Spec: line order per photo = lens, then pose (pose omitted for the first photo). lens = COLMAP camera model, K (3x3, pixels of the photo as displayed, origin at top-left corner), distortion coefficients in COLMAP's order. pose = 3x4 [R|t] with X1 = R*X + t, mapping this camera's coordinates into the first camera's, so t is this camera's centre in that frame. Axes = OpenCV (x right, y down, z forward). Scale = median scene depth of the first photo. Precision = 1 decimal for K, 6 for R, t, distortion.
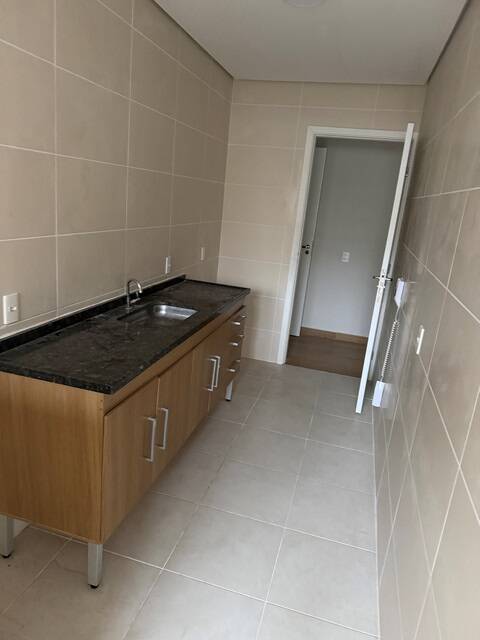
lens RADIAL K [[447.7, 0, 240.0], [0, 447.7, 320.0], [0, 0, 1]] dist [0.030344, -0.001848]
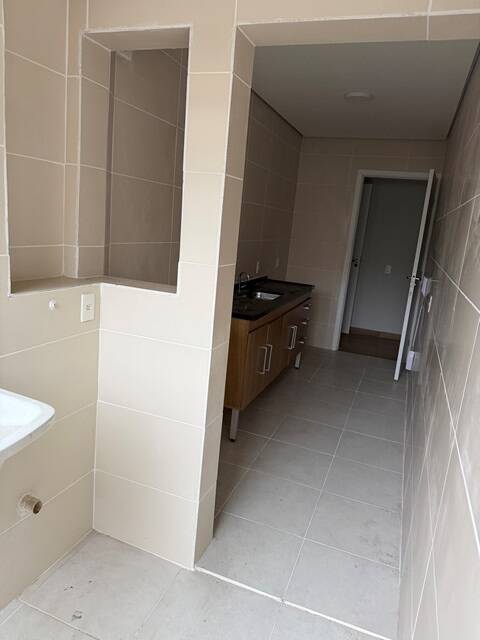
lens RADIAL K [[447.7, 0, 240.0], [0, 447.7, 320.0], [0, 0, 1]] dist [0.030344, -0.001848]
pose [[0.995156, 0.014282, -0.097270, -0.066880], [-0.020013, 0.998104, -0.058210, 0.113728], [0.096254, 0.059875, 0.993554, -0.366594]]
